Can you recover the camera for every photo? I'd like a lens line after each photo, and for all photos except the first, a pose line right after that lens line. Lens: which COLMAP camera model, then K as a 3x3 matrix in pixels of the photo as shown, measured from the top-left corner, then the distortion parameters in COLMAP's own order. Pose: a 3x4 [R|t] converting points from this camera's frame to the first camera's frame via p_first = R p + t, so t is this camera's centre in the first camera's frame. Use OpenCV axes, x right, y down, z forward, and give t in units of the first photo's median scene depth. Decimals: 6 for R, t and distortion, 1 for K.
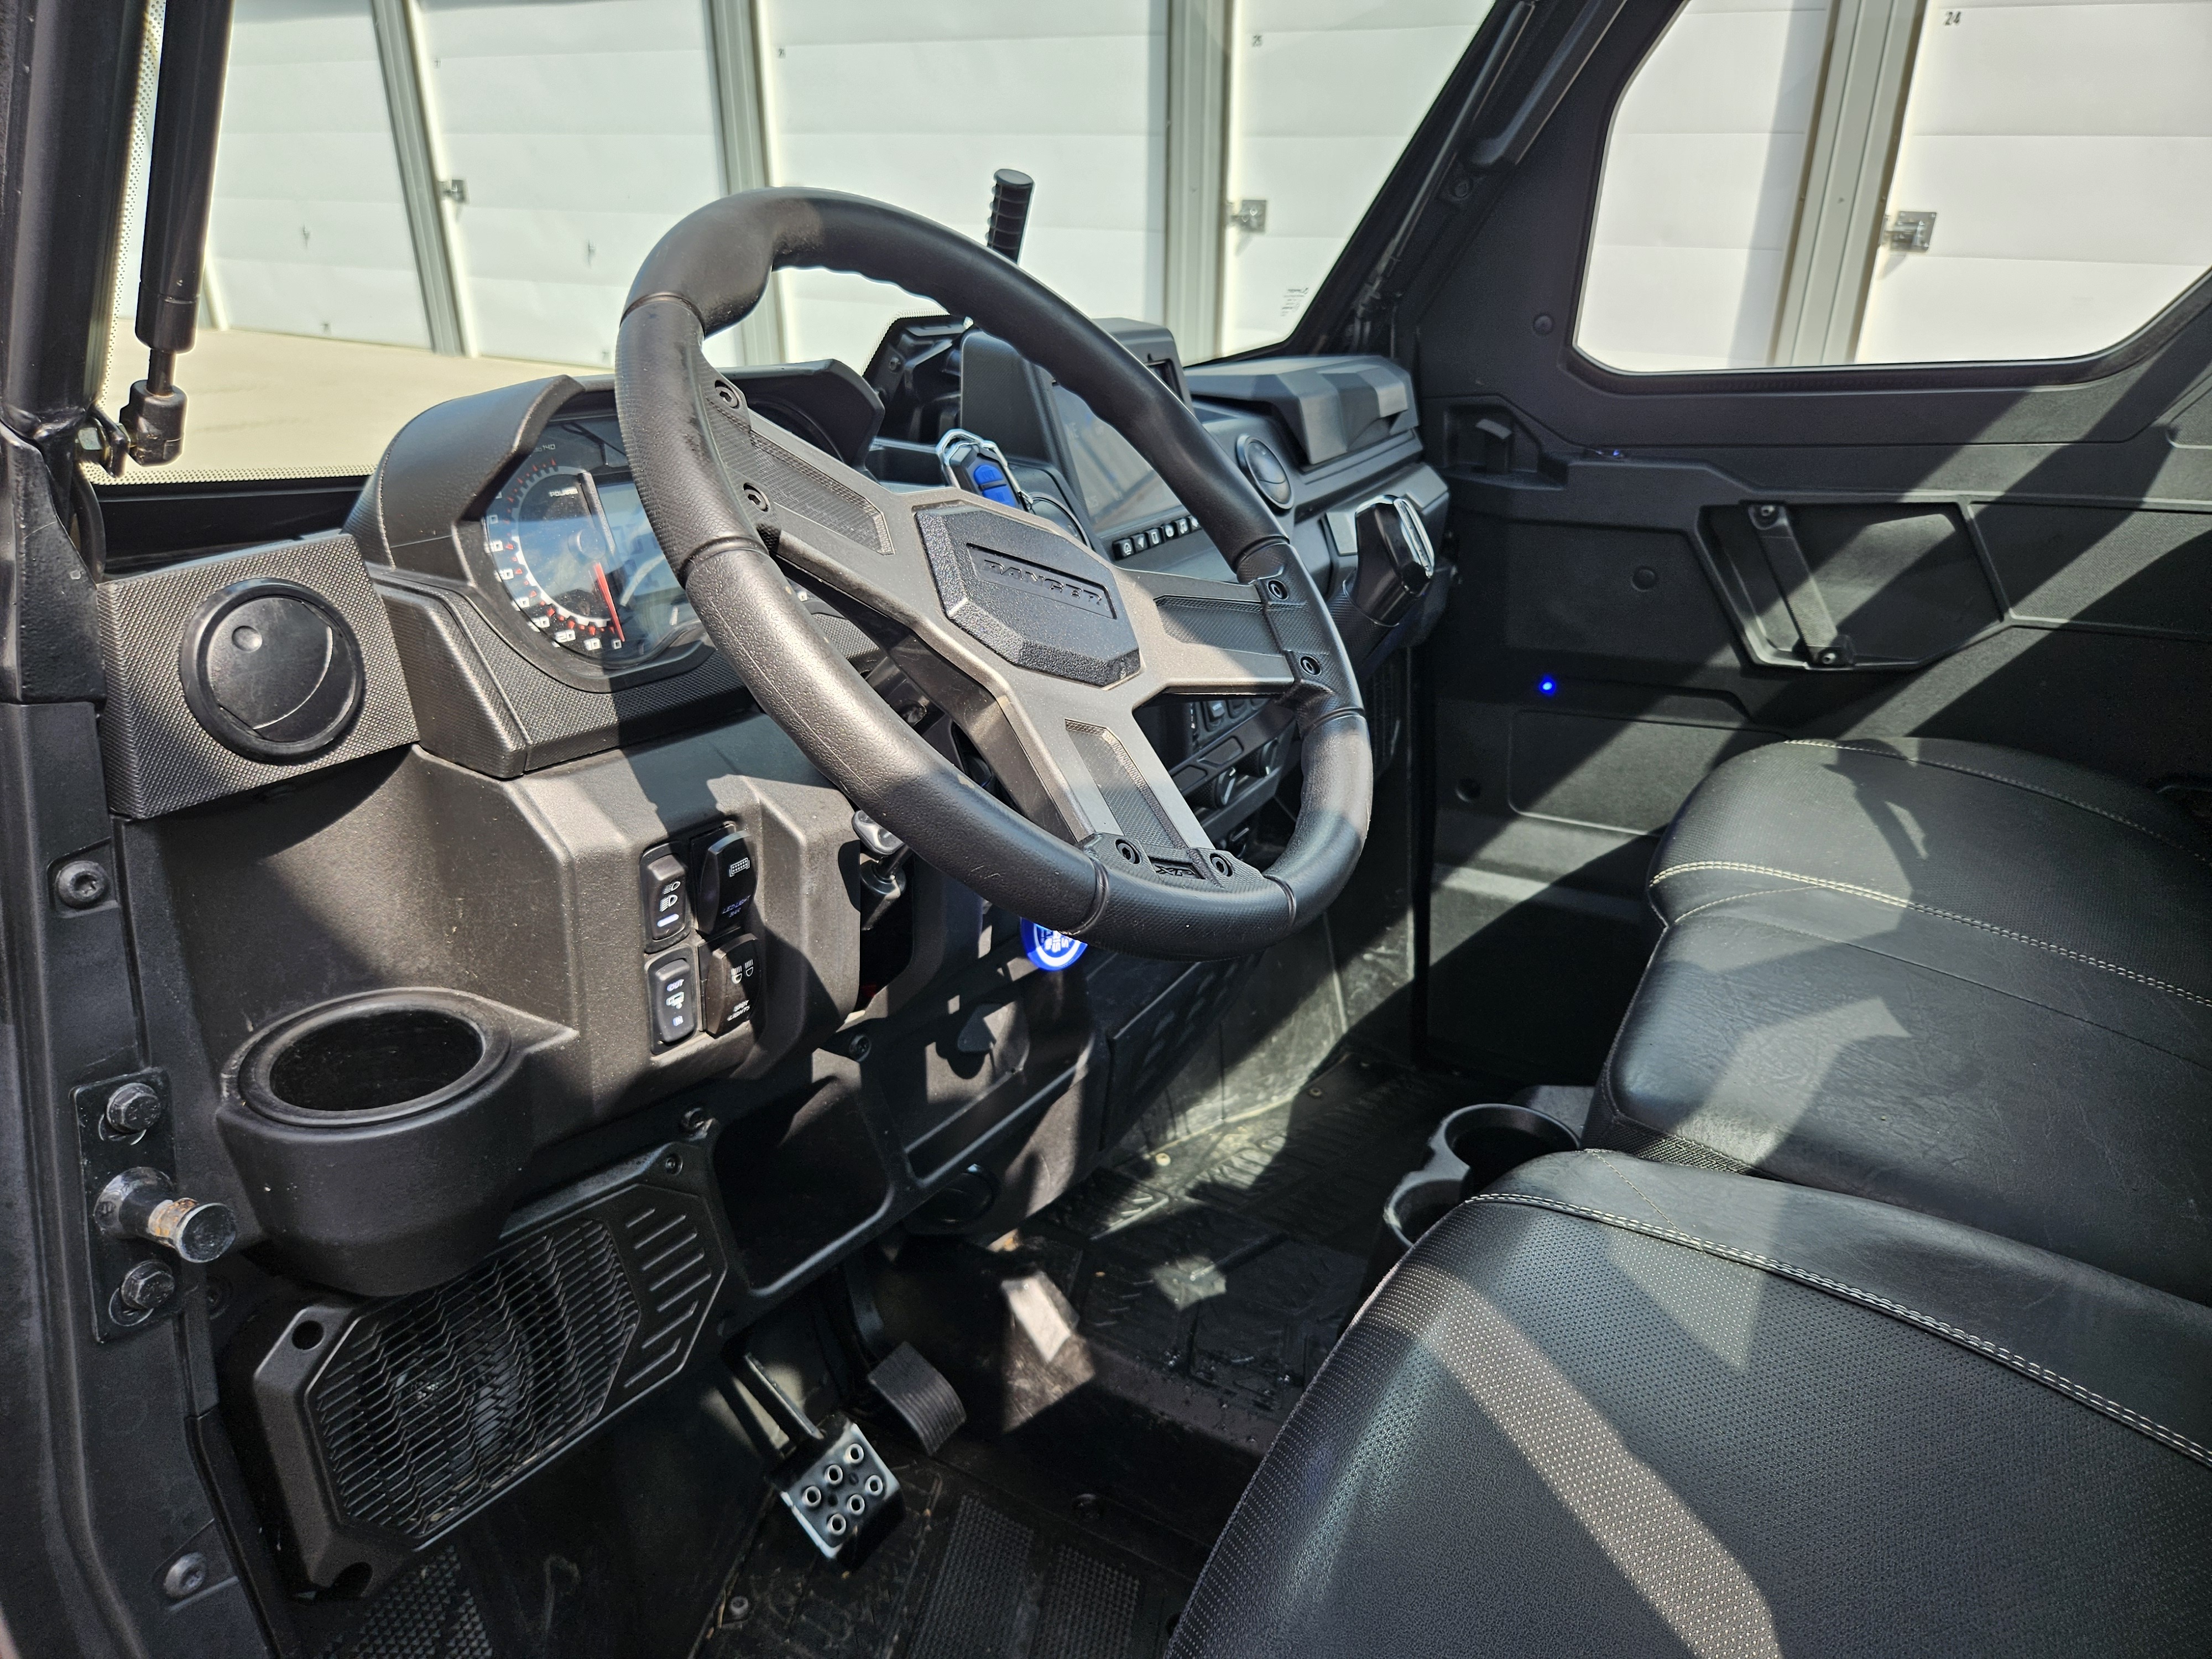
lens RADIAL K [[1506.8, 0, 1106.0], [0, 1506.8, 829.5], [0, 0, 1]] dist [0.018501, -0.002937]
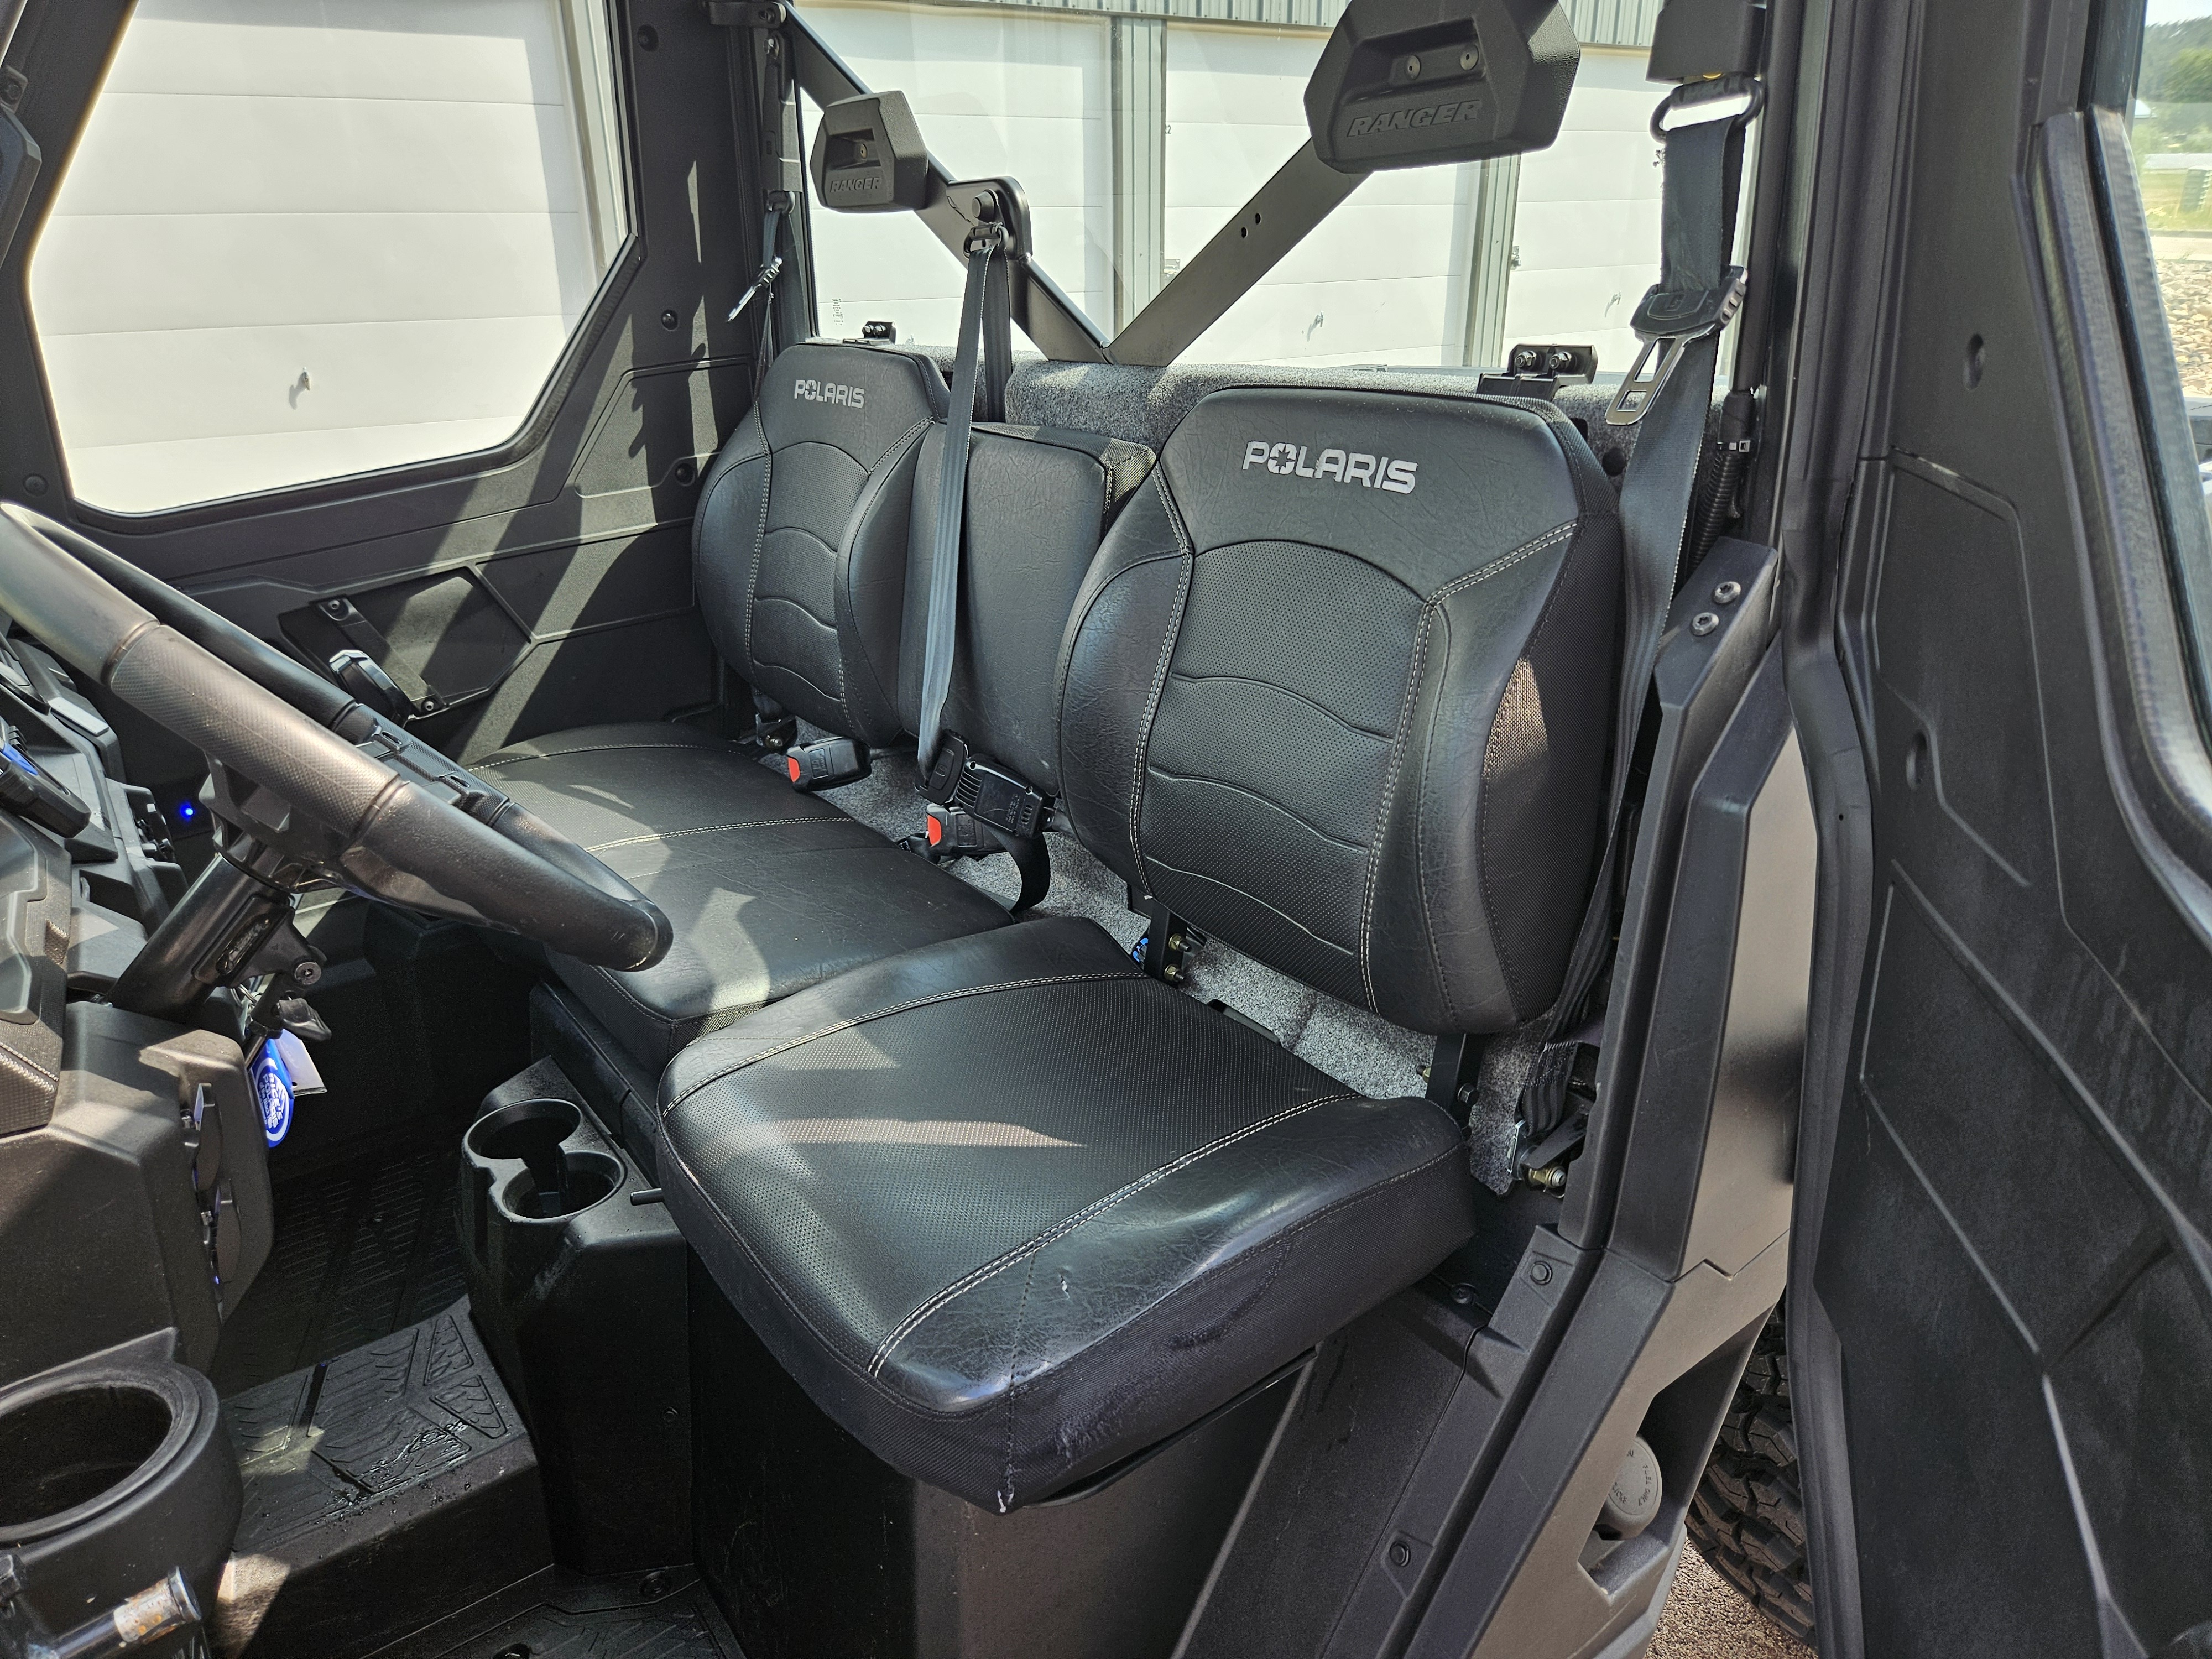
lens RADIAL K [[1506.8, 0, 1106.0], [0, 1506.8, 829.5], [0, 0, 1]] dist [0.018501, -0.002937]
pose [[0.404779, -0.353880, 0.843163, -0.389183], [0.375623, 0.905040, 0.199524, -0.064058], [-0.833704, 0.235948, 0.499266, -0.049913]]
